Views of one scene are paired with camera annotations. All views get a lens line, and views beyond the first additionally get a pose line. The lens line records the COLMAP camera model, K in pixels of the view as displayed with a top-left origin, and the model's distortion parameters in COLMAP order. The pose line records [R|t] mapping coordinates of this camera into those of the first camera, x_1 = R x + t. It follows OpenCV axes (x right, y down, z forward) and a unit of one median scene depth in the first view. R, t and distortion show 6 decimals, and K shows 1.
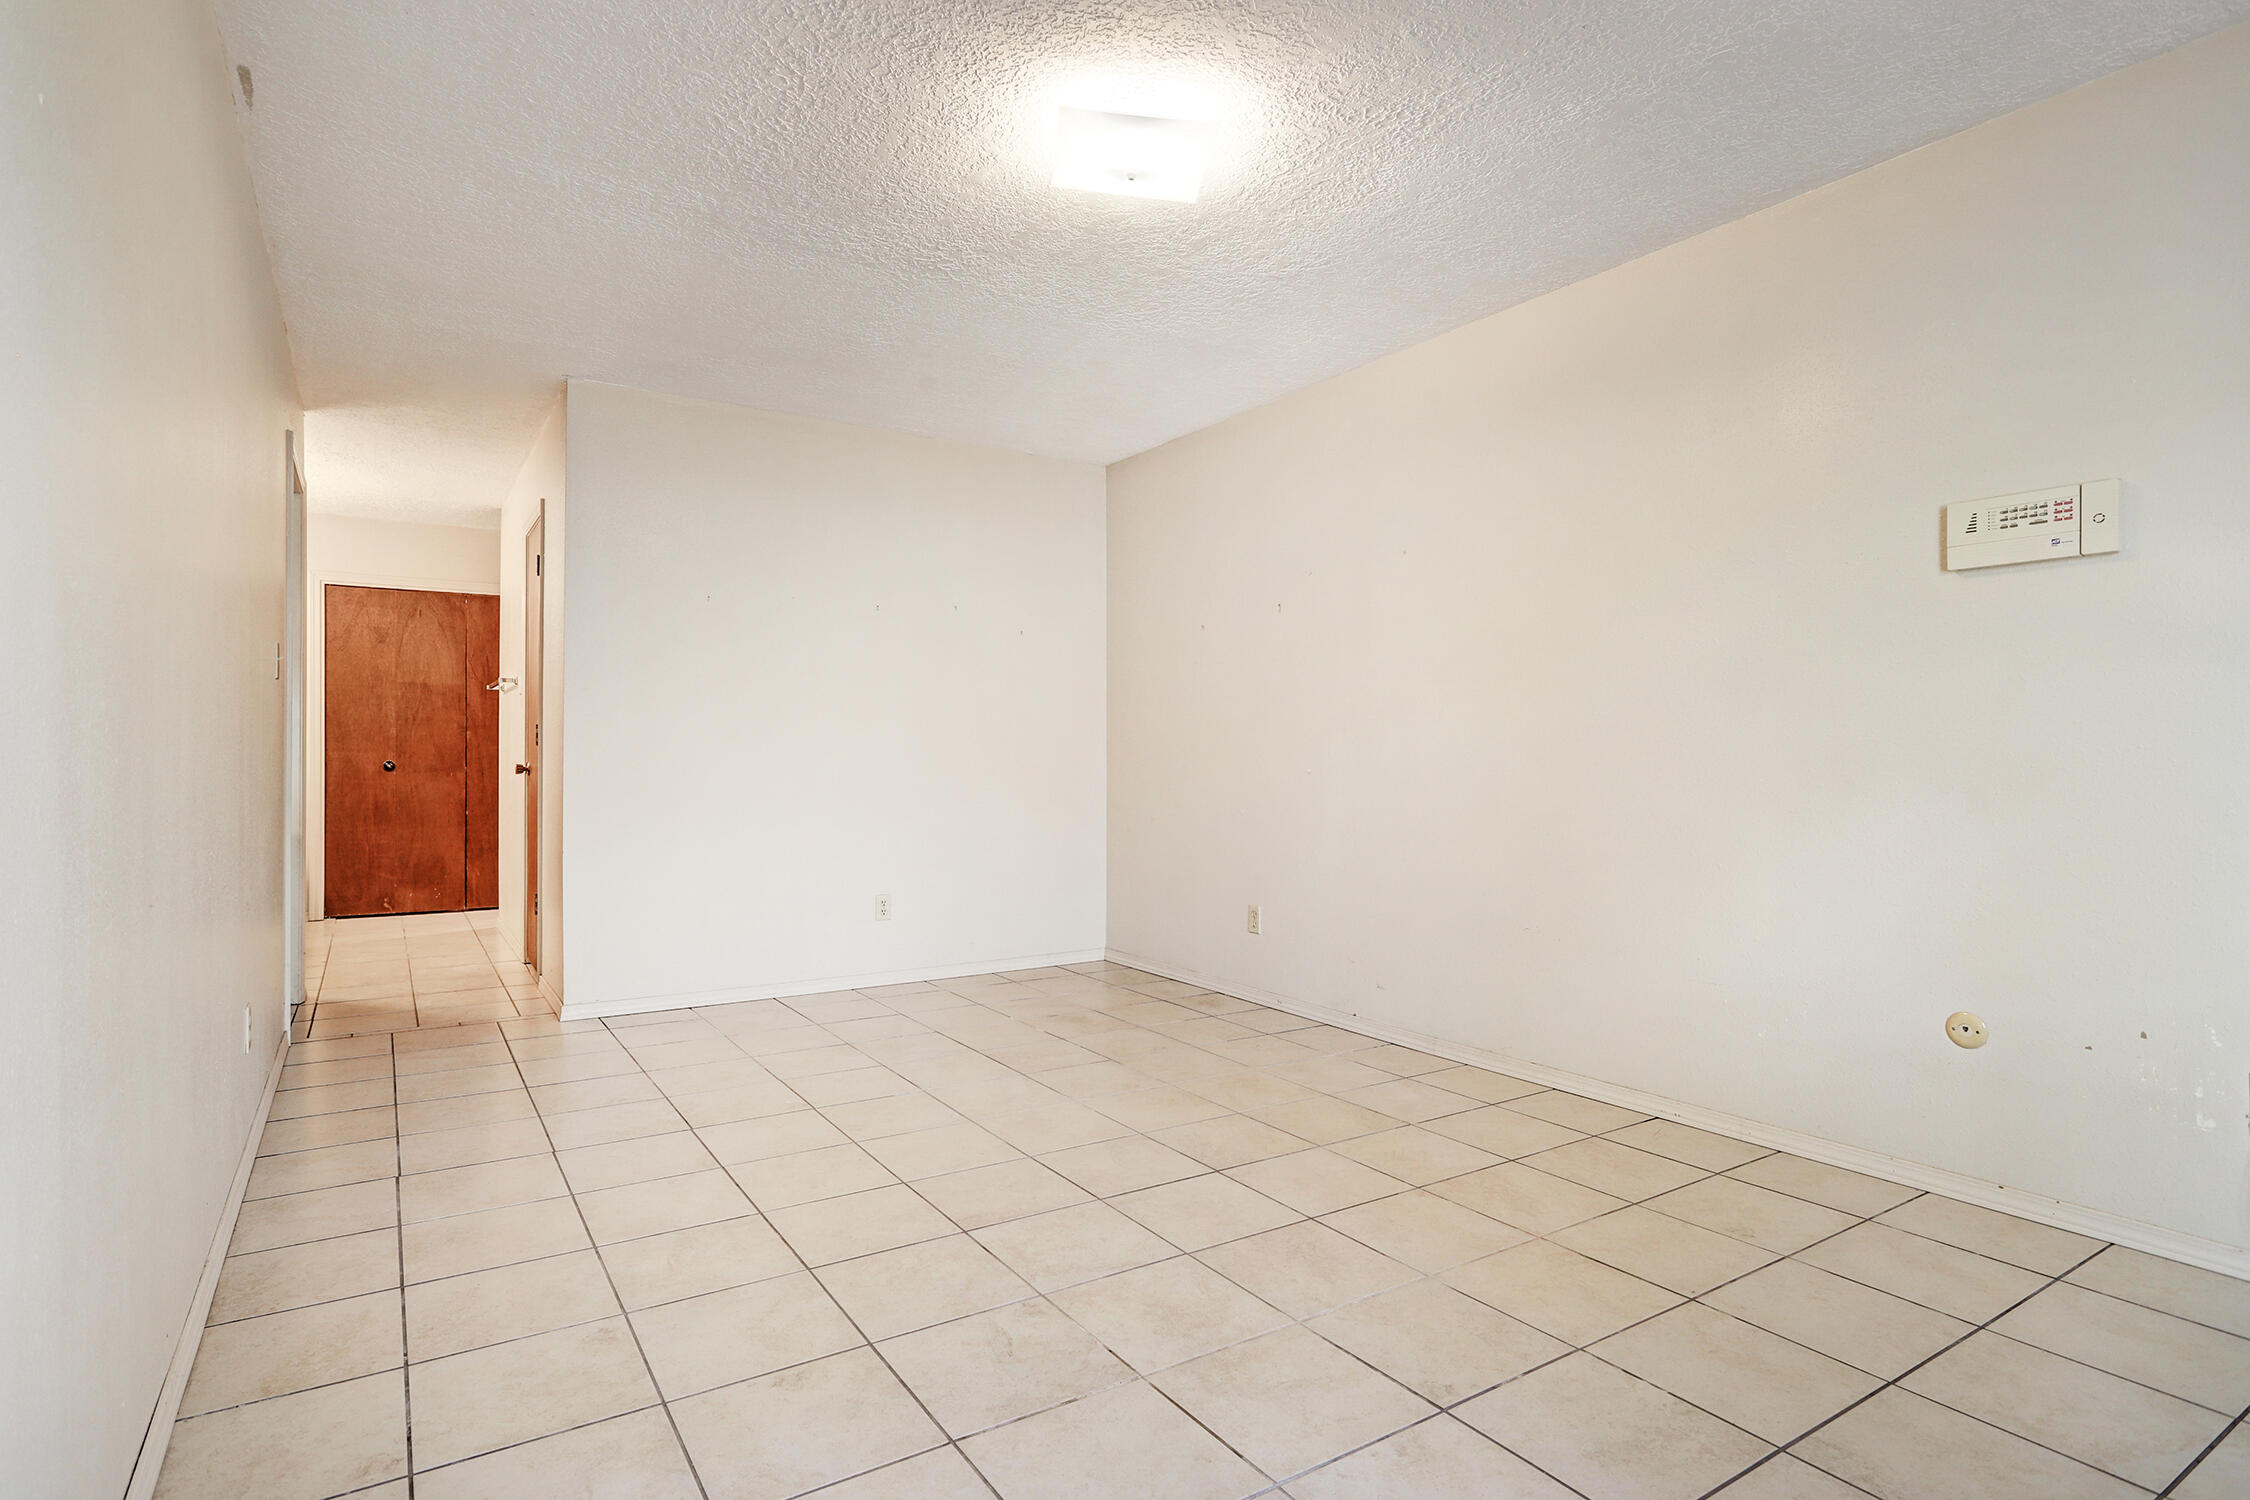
lens RADIAL K [[1112.5, 0, 1121.7], [0, 1112.5, 755.9], [0, 0, 1]] dist [-0.013195, 0.005291]
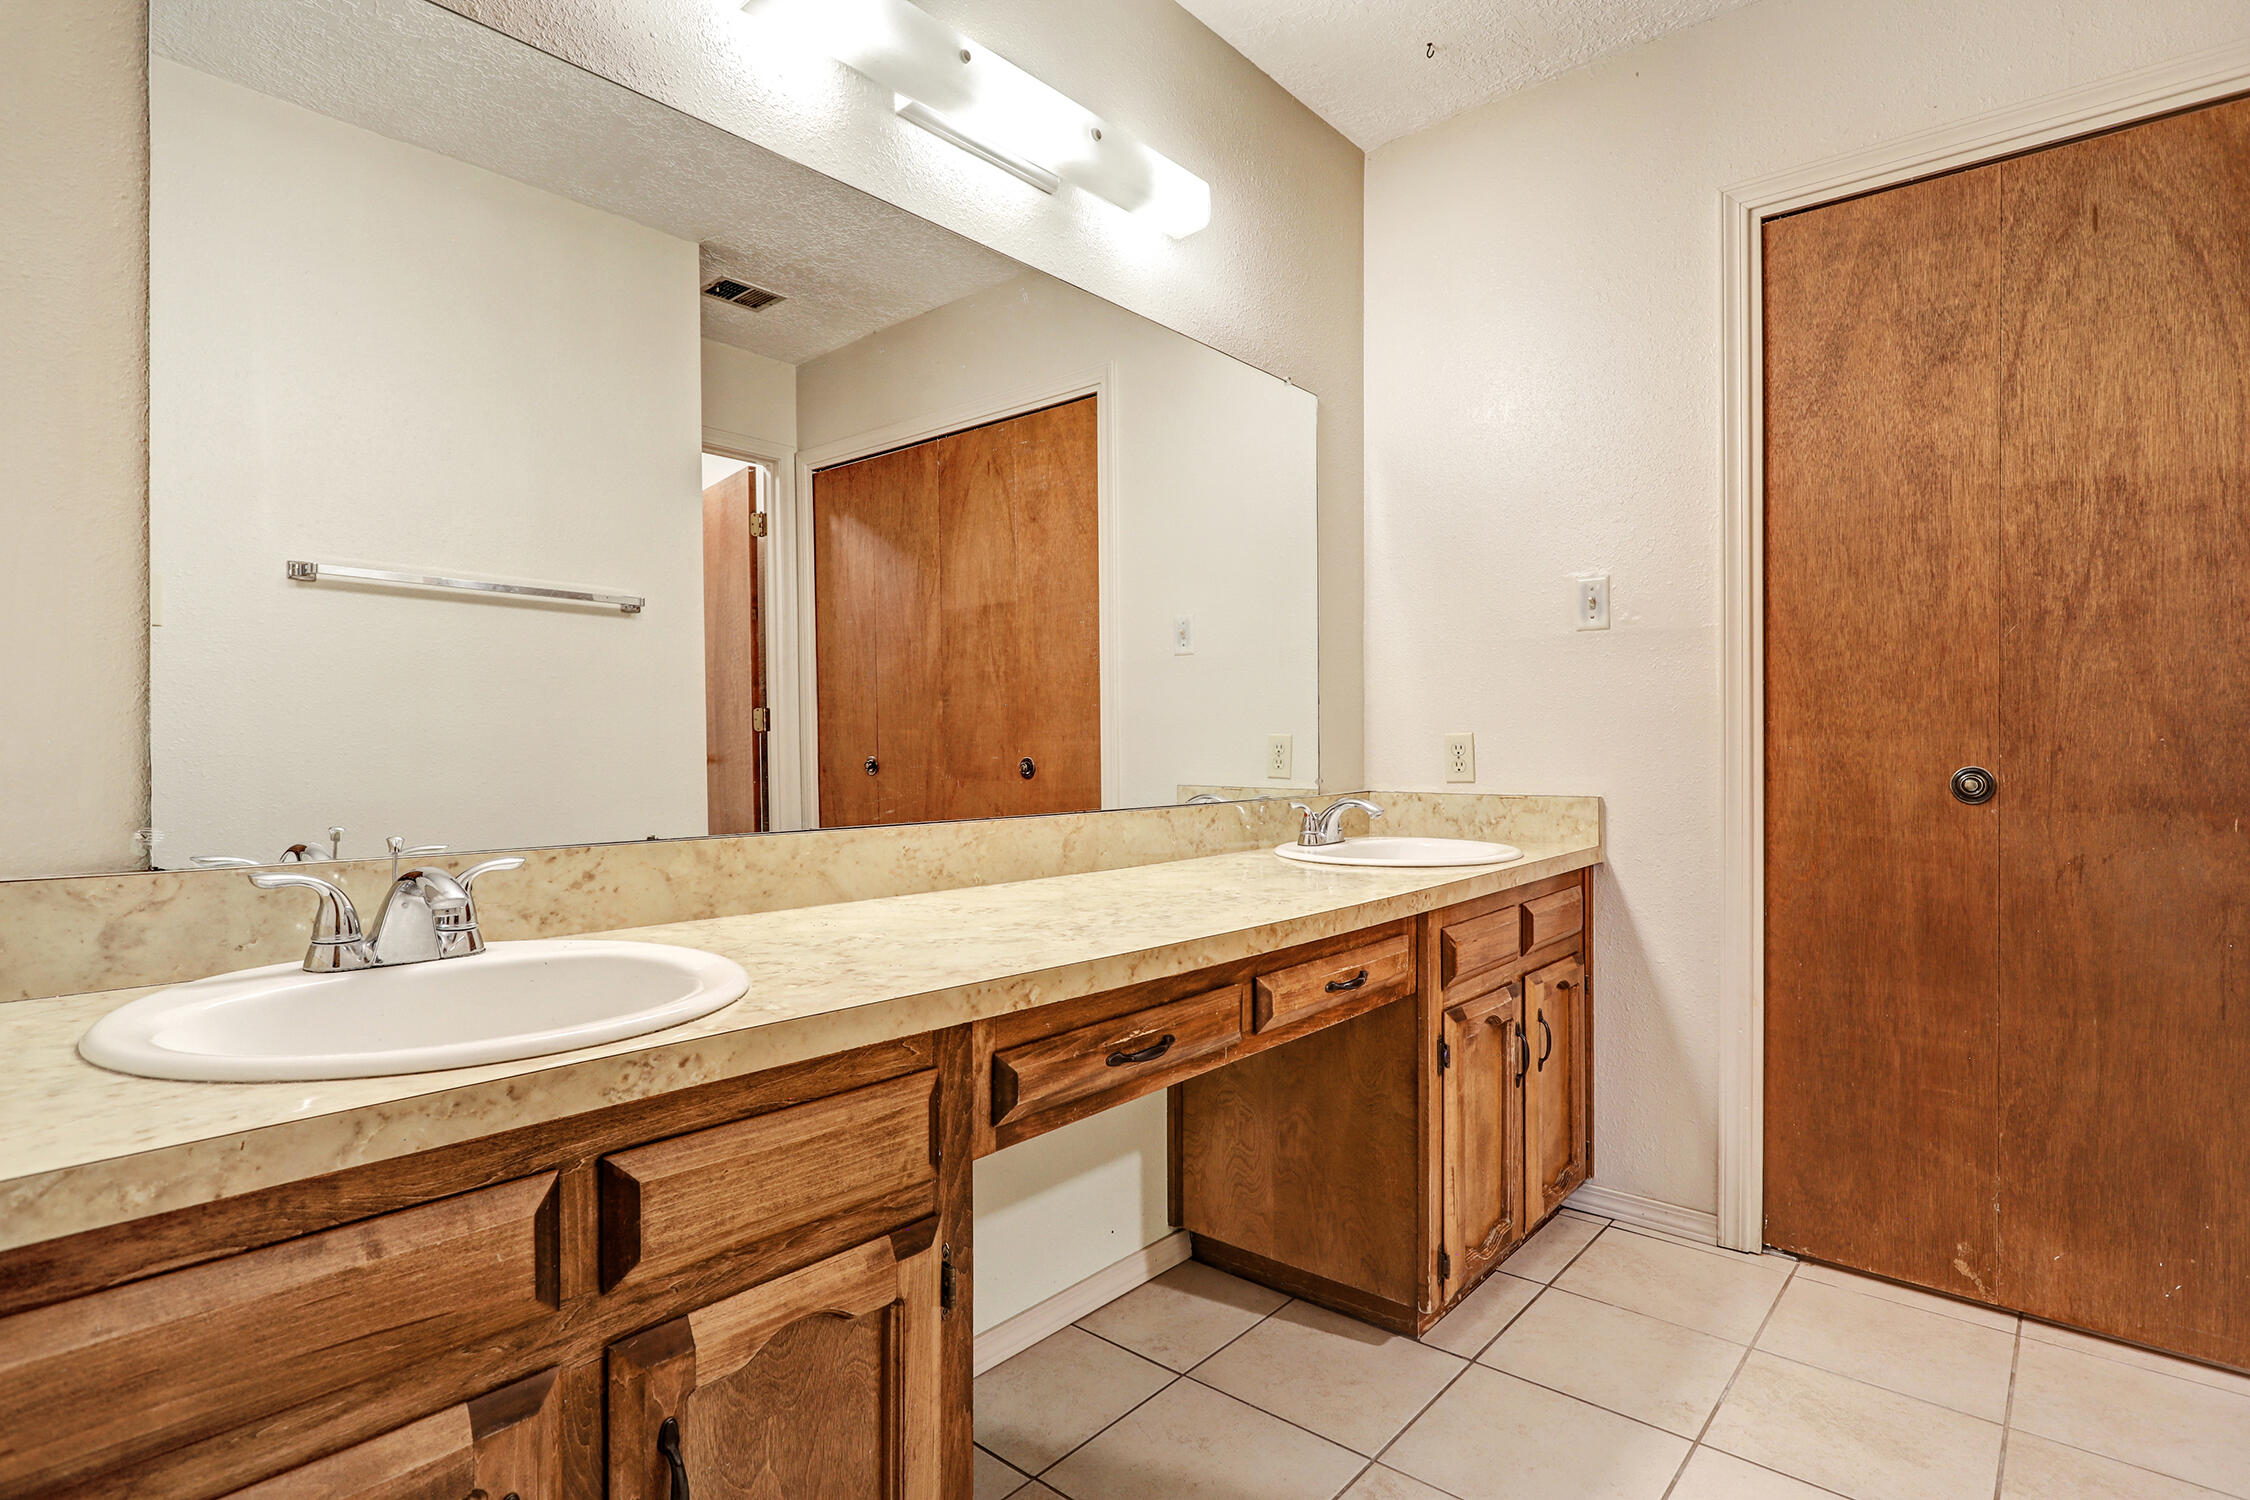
lens RADIAL K [[1112.5, 0, 1135.9], [0, 1112.5, 745.6], [0, 0, 1]] dist [-0.013195, 0.005291]
pose [[0.281107, 0.006061, -0.959657, -0.449617], [0.008526, 0.999925, 0.008813, -0.005352], [0.959638, -0.010659, 0.281035, 0.714209]]
